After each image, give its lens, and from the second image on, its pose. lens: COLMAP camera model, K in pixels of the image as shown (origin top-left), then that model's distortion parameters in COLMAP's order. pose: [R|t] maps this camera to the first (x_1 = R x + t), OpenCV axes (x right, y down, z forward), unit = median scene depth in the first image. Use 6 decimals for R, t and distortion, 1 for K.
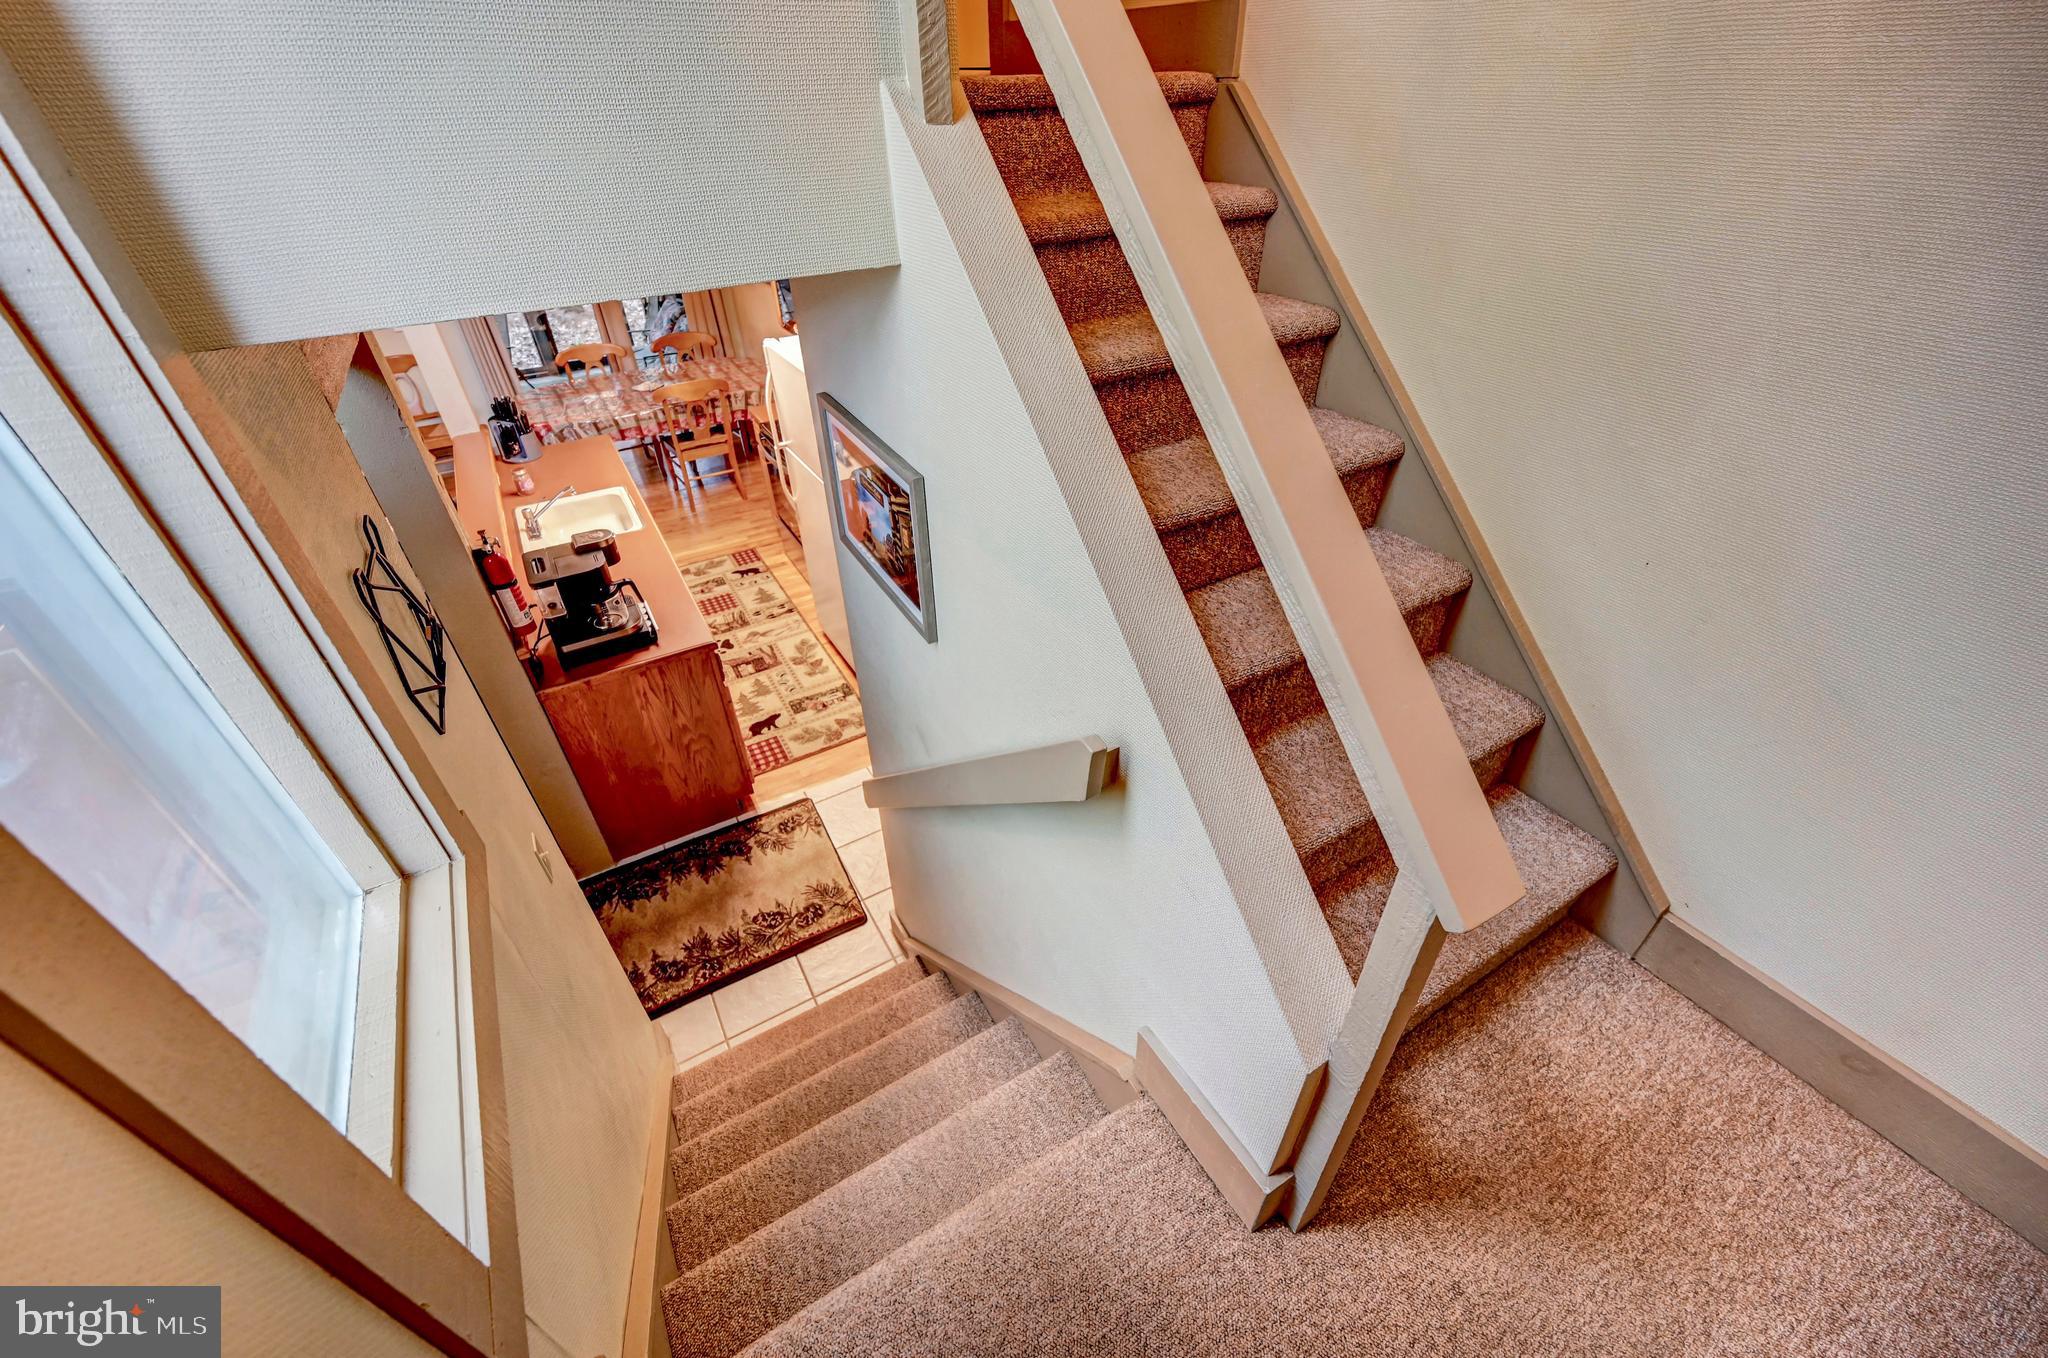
lens RADIAL K [[832.9, 0, 1027.4], [0, 832.9, 682.8], [0, 0, 1]] dist [-0.001087, 0.001155]
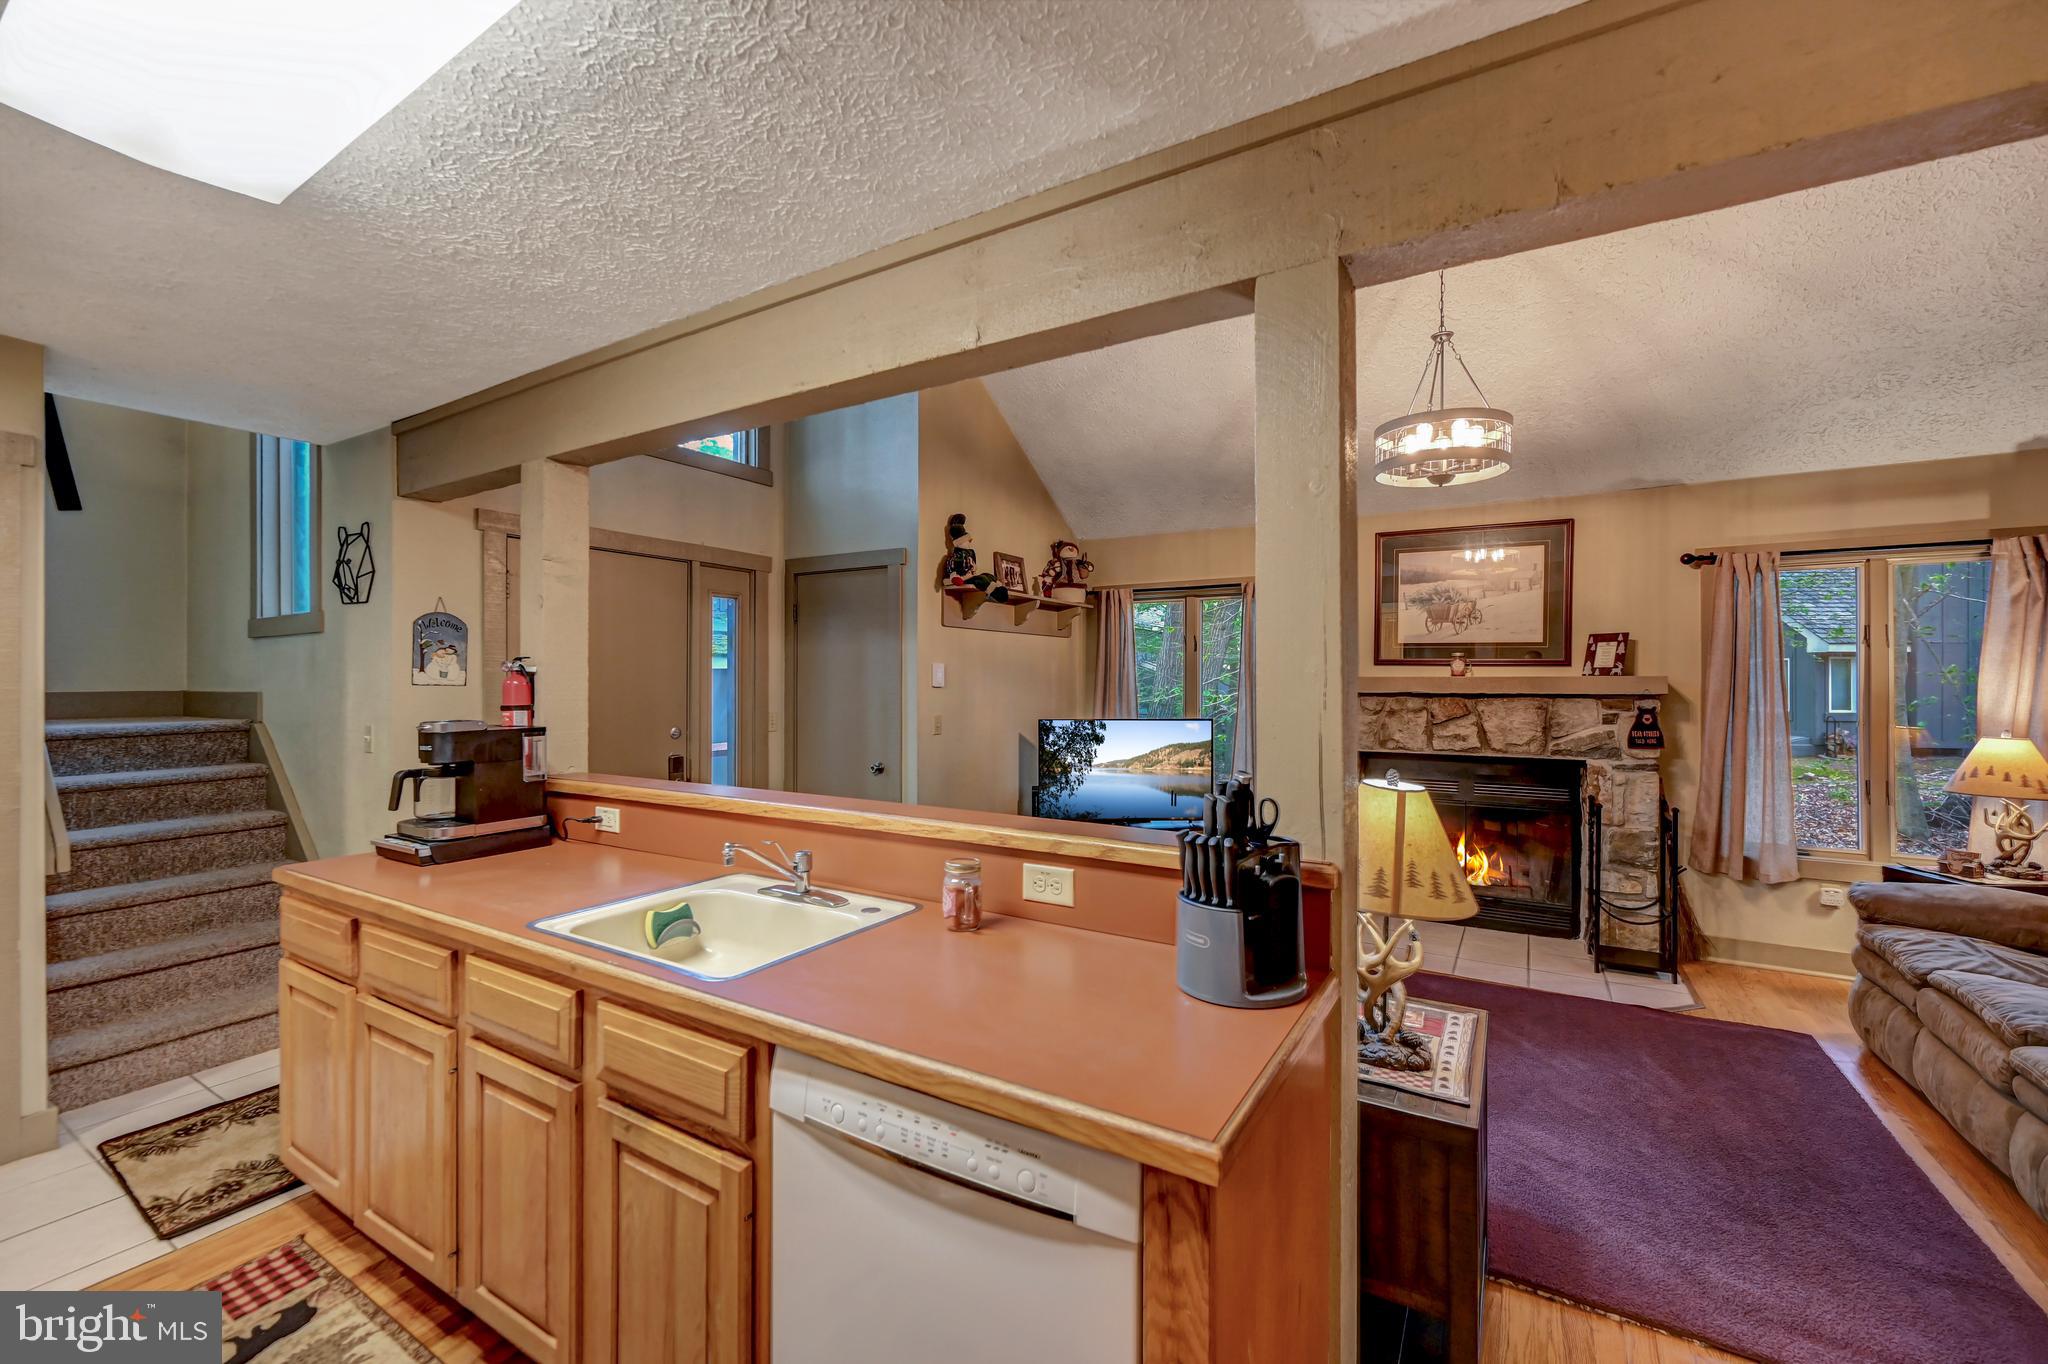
lens RADIAL K [[812.1, 0, 1048.5], [0, 812.1, 687.3], [0, 0, 1]] dist [0.003062, -0.000448]
pose [[-0.874605, 0.022077, -0.484333, -0.428707], [-0.278822, 0.794342, 0.539703, -0.502067], [0.396641, 0.607069, -0.688580, 1.137019]]
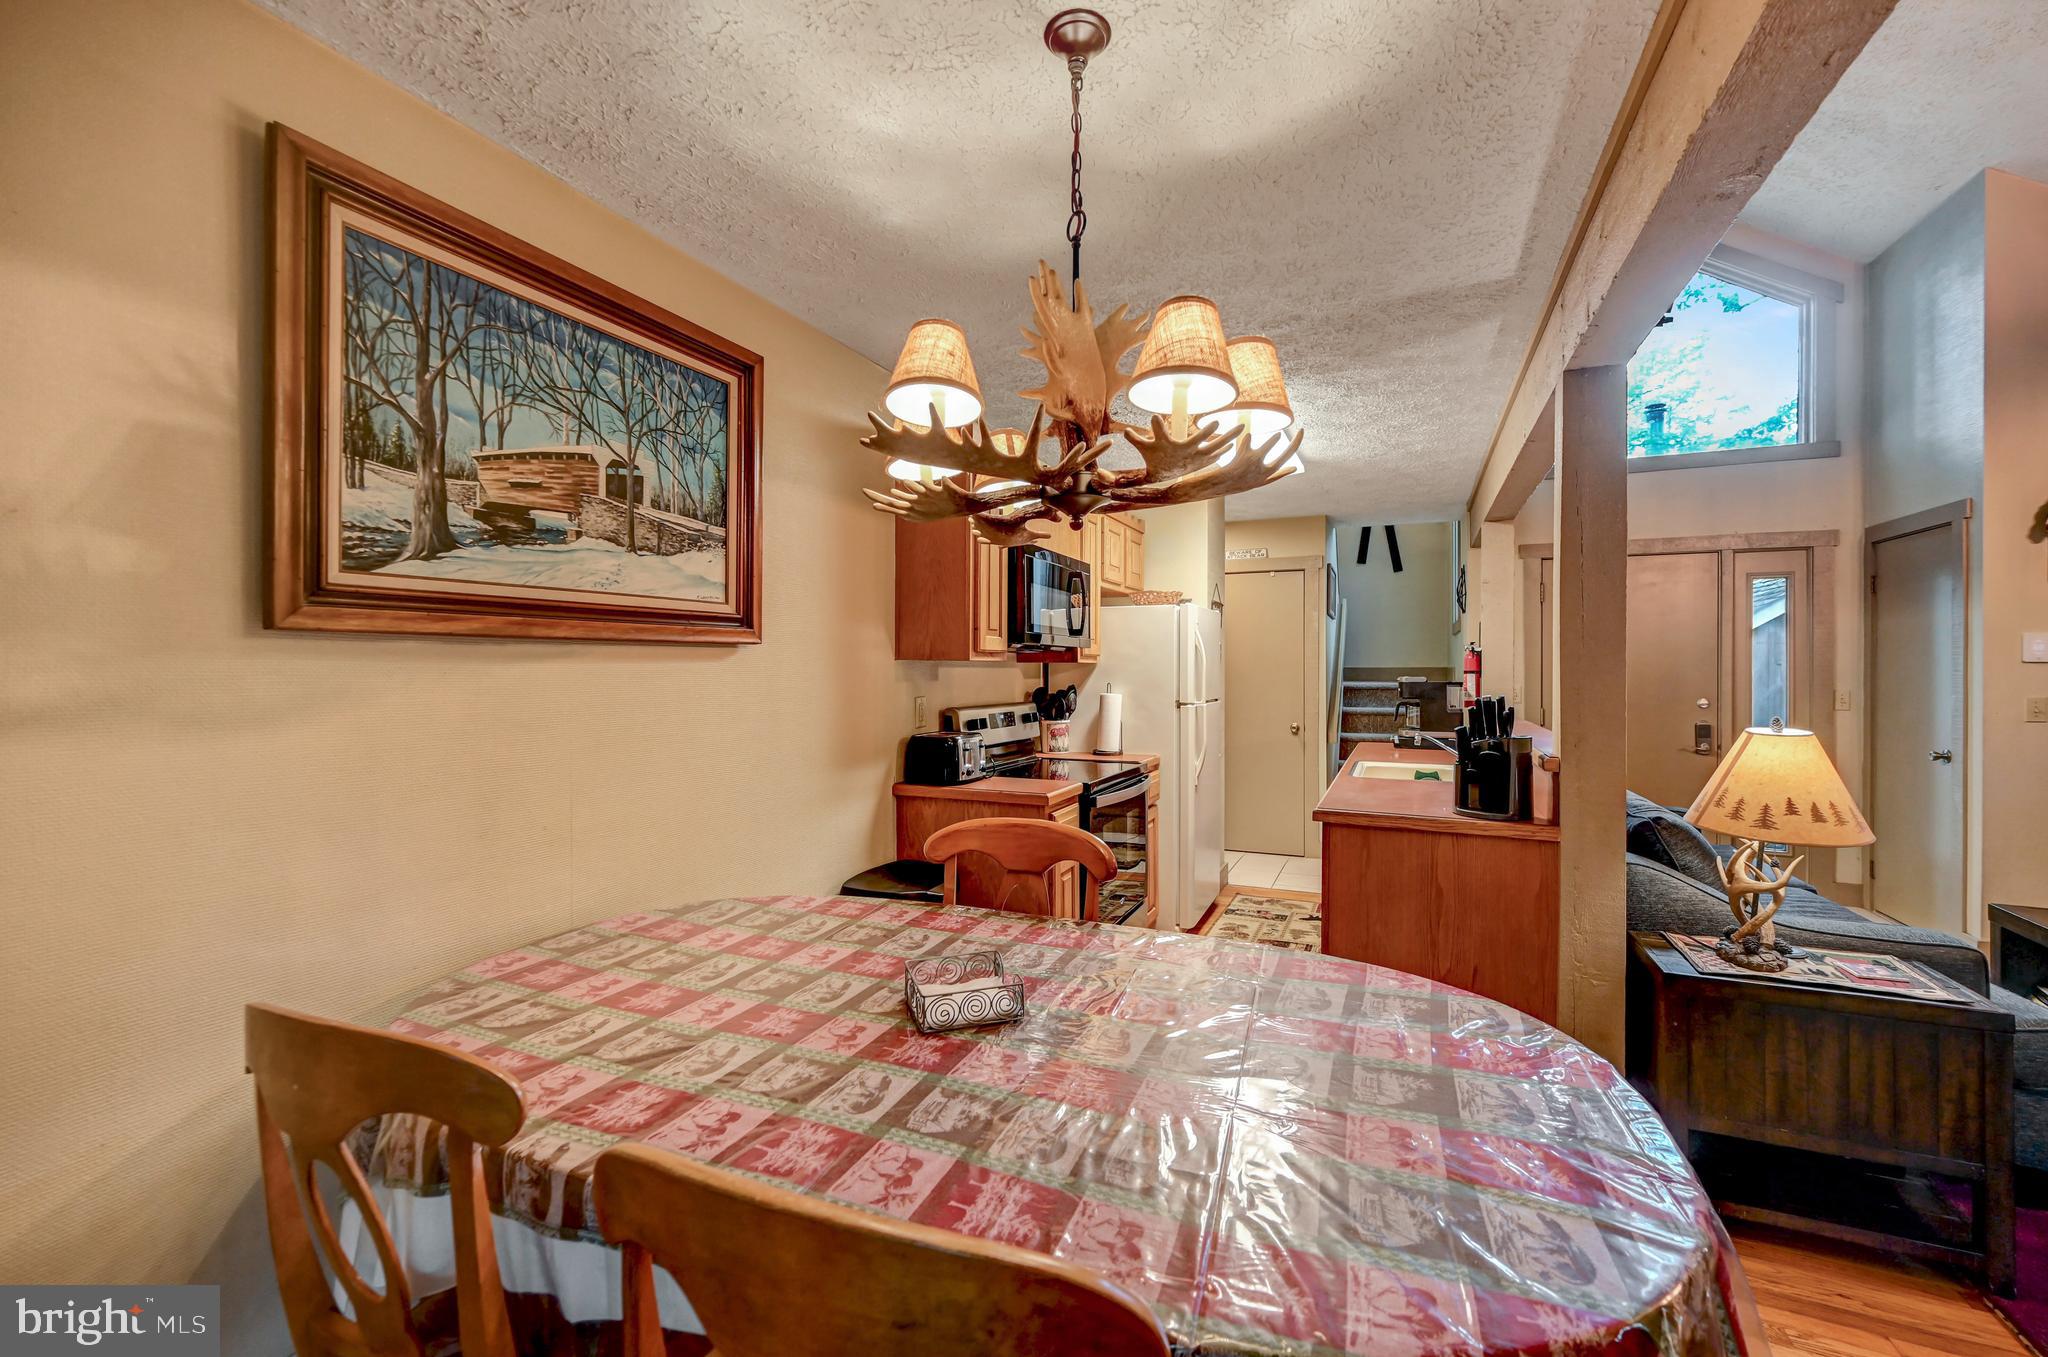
lens RADIAL K [[832.9, 0, 1035.8], [0, 832.9, 664.3], [0, 0, 1]] dist [-0.001087, 0.001155]
pose [[-0.586260, 0.019344, 0.809892, -0.880137], [0.491784, 0.802937, 0.336811, -0.673447], [-0.643777, 0.595750, -0.480243, 1.407492]]
